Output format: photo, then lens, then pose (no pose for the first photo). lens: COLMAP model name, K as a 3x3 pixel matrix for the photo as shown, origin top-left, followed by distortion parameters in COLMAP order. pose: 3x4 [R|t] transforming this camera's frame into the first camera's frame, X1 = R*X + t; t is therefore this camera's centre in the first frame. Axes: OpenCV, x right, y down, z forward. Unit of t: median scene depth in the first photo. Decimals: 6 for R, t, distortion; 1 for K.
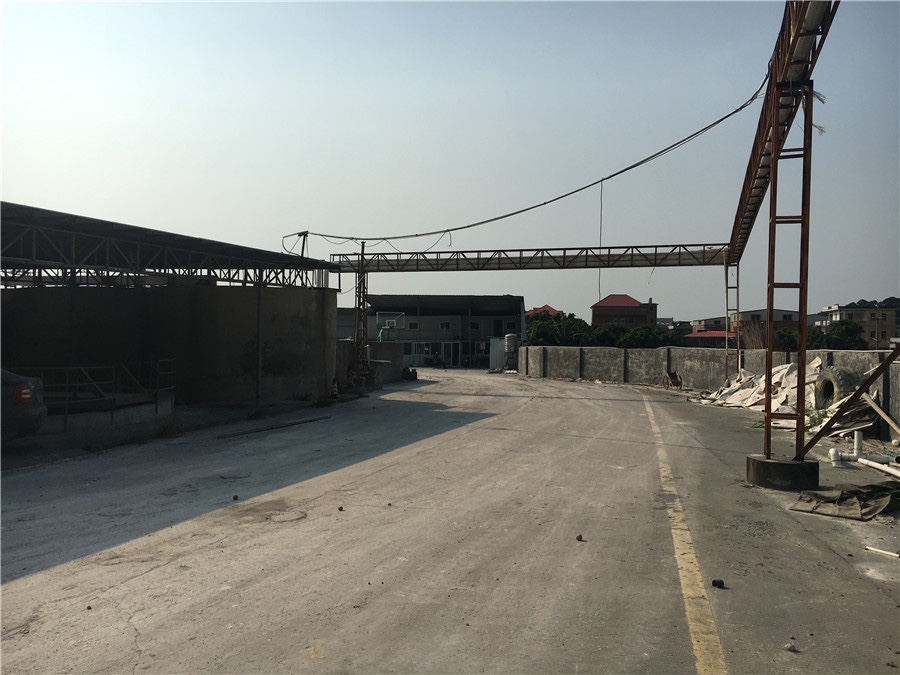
lens RADIAL K [[750.9, 0, 436.1], [0, 750.9, 337.1], [0, 0, 1]] dist [0.065969, -0.010108]
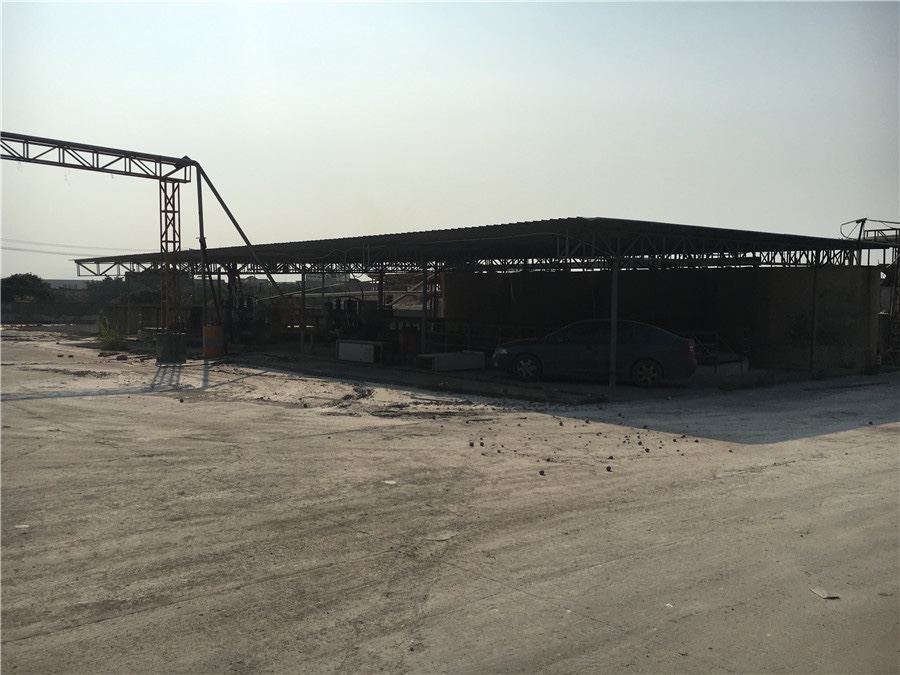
lens RADIAL K [[750.9, 0, 436.1], [0, 750.9, 337.1], [0, 0, 1]] dist [0.065969, -0.010108]
pose [[0.843018, 0.016287, -0.537638, -0.092571], [-0.000998, 0.999587, 0.028716, 0.005880], [0.537884, -0.023672, 0.842686, -0.323871]]
